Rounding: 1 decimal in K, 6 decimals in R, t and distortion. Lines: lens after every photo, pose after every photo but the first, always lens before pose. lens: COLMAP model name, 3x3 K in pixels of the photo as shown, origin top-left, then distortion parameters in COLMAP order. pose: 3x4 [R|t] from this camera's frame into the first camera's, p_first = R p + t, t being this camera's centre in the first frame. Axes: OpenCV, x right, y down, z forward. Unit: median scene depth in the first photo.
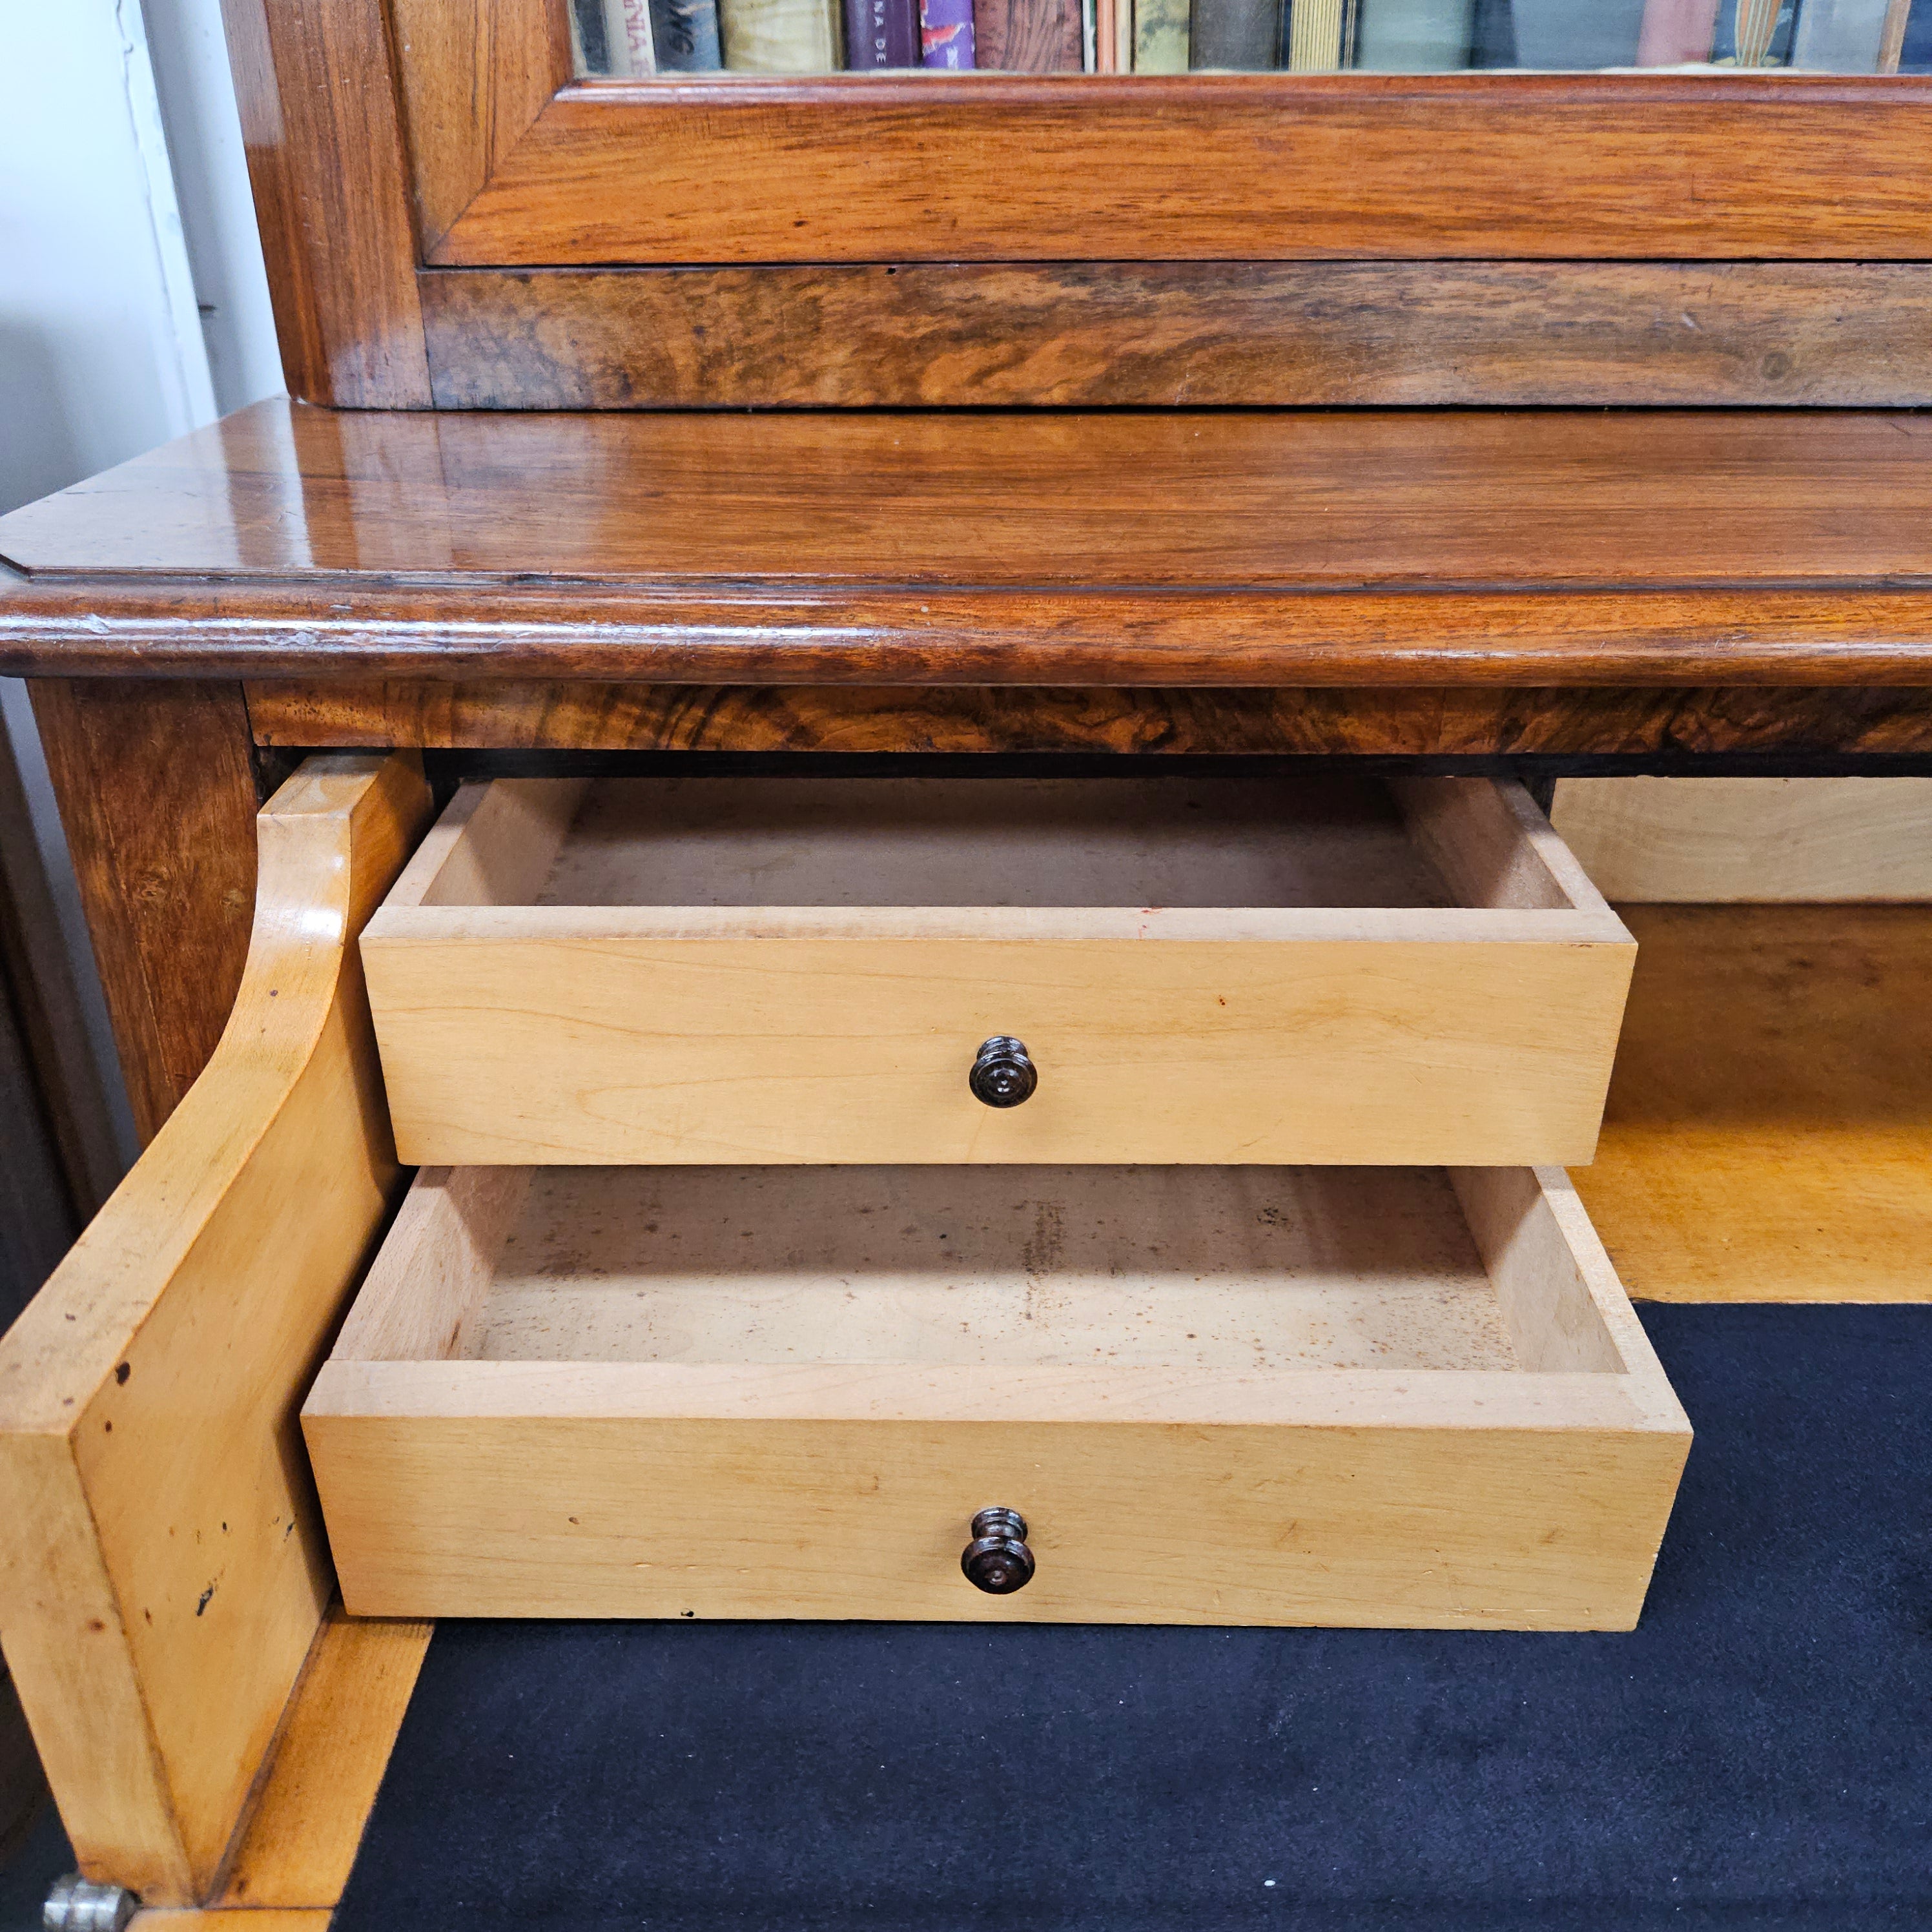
lens RADIAL K [[1728.3, 0, 963.6], [0, 1728.3, 940.4], [0, 0, 1]] dist [0.081743, -0.088724]
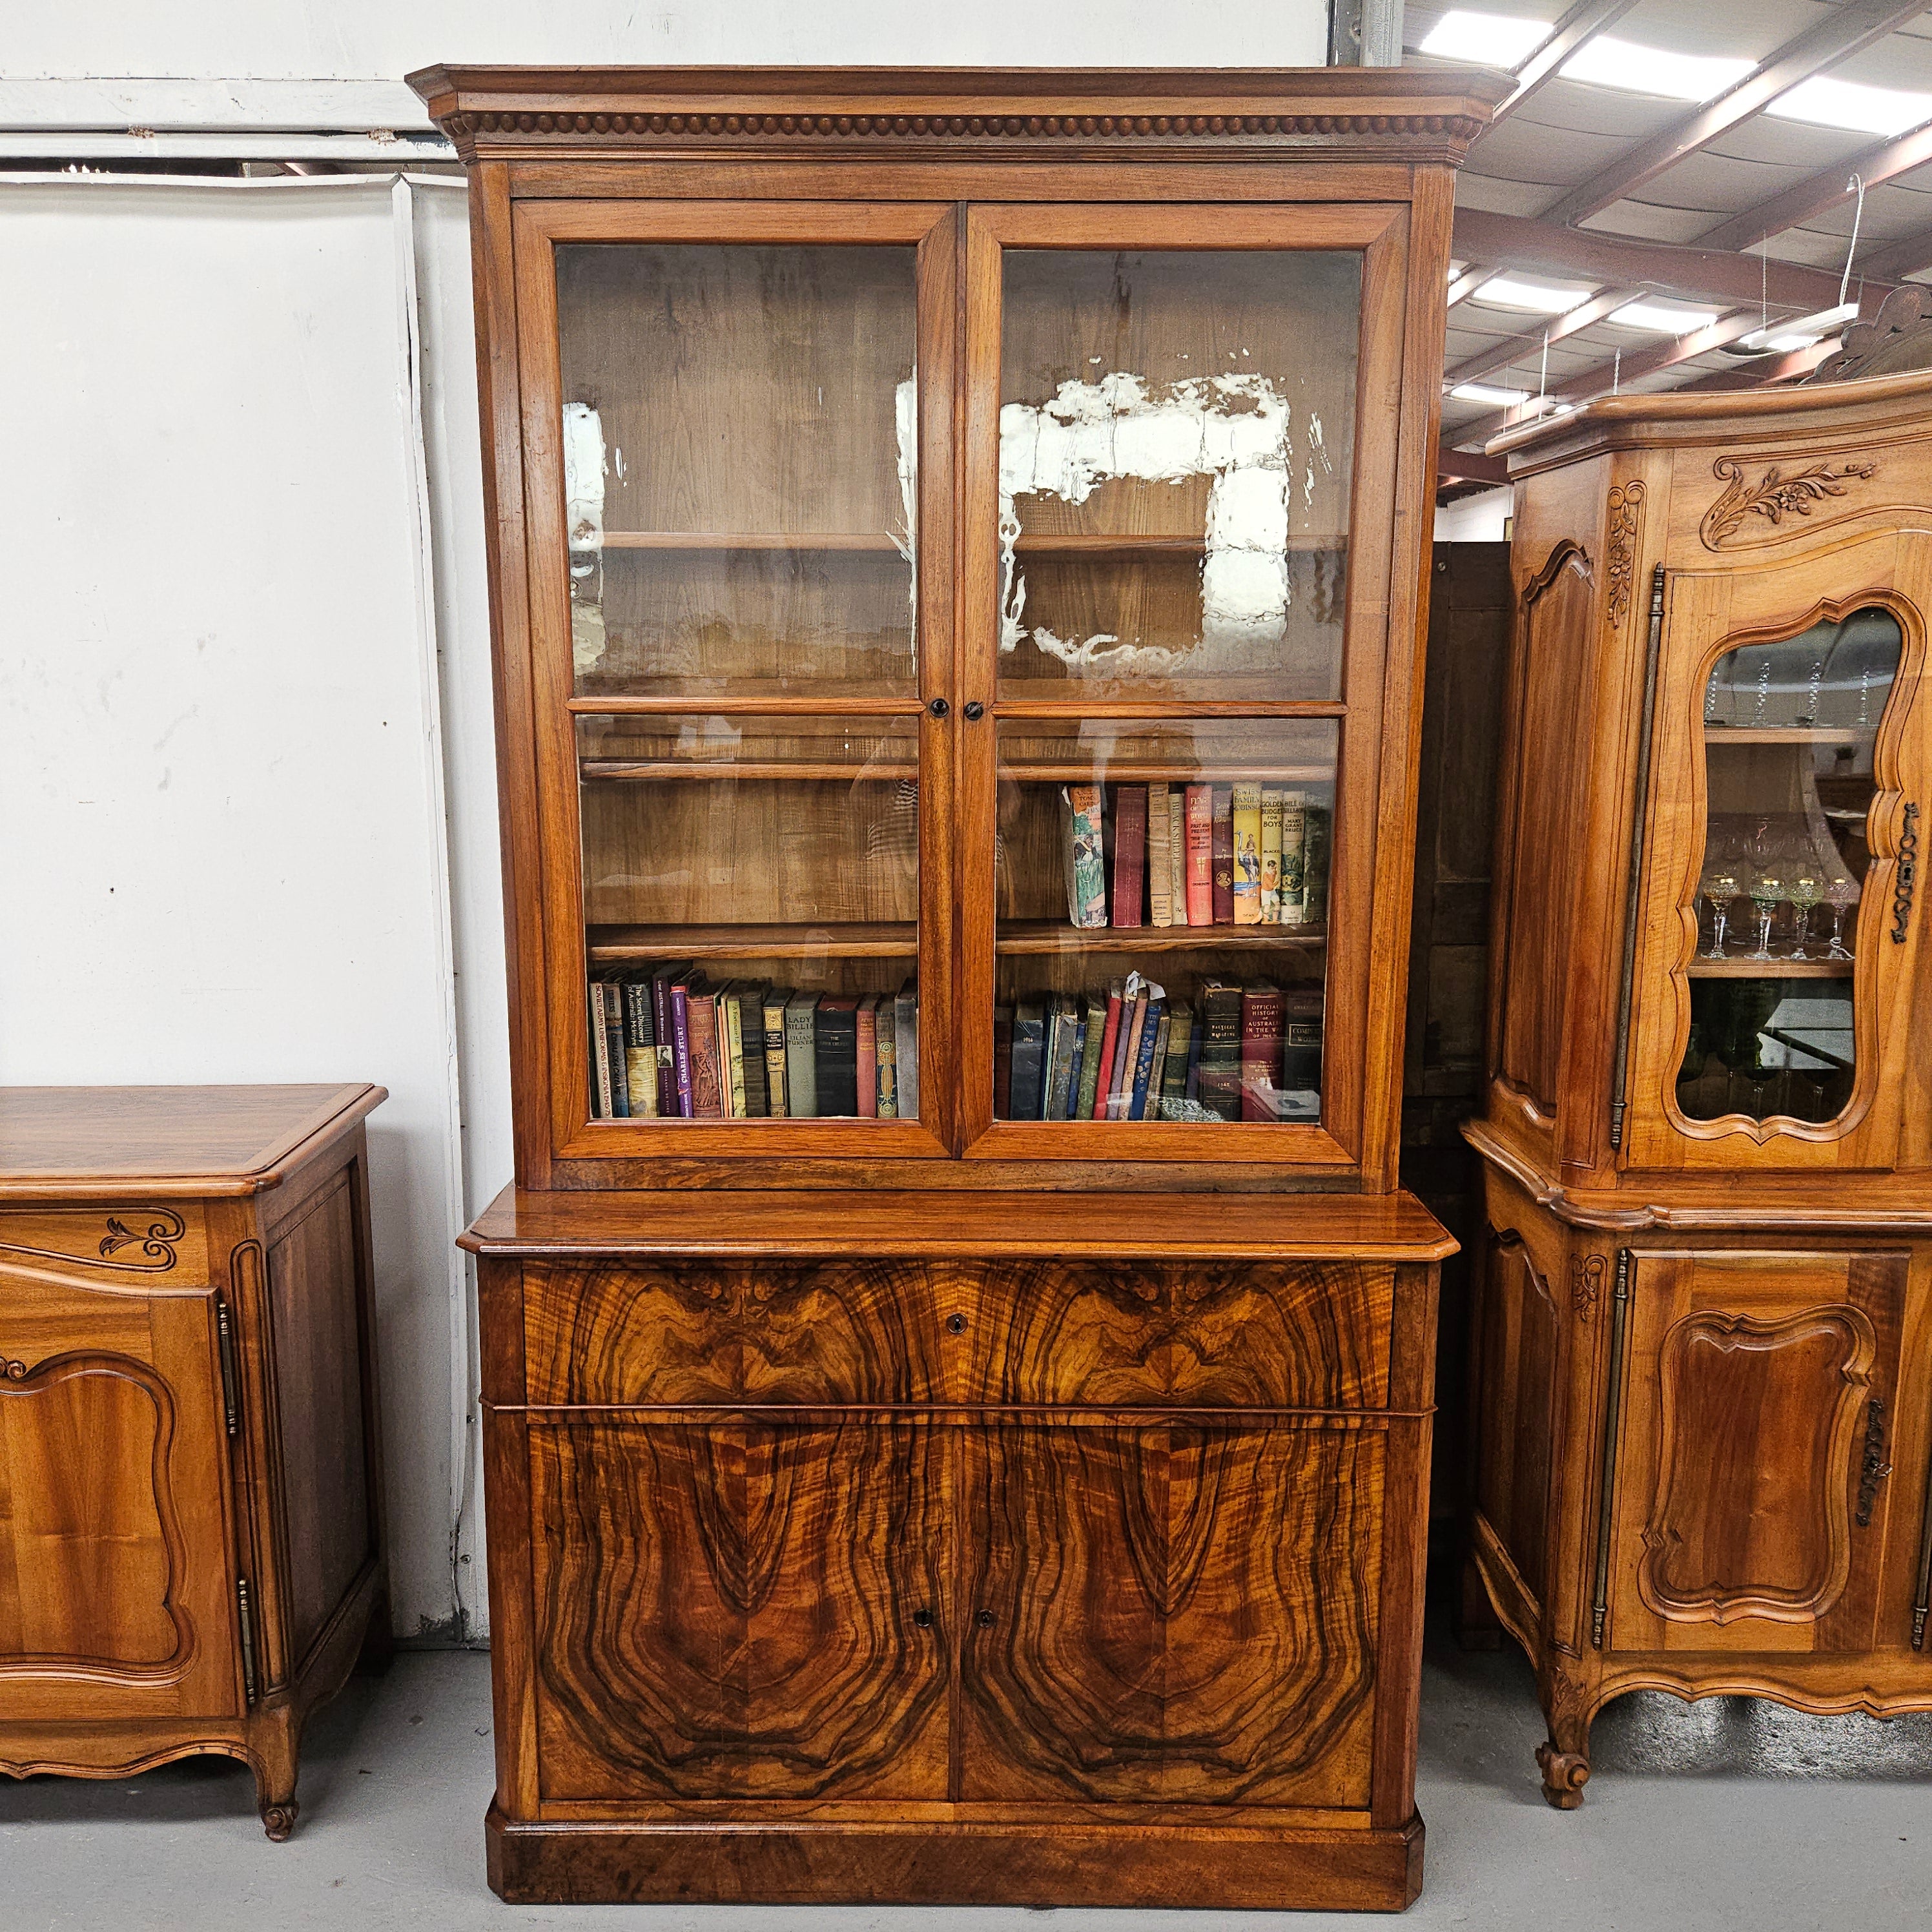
lens RADIAL K [[1728.3, 0, 943.8], [0, 1728.3, 977.3], [0, 0, 1]] dist [0.081743, -0.088724]
pose [[0.999977, 0.001805, 0.006493, 0.639095], [0.000124, 0.958394, -0.285448, 0.416335], [-0.006738, 0.285442, 0.958372, -3.285267]]
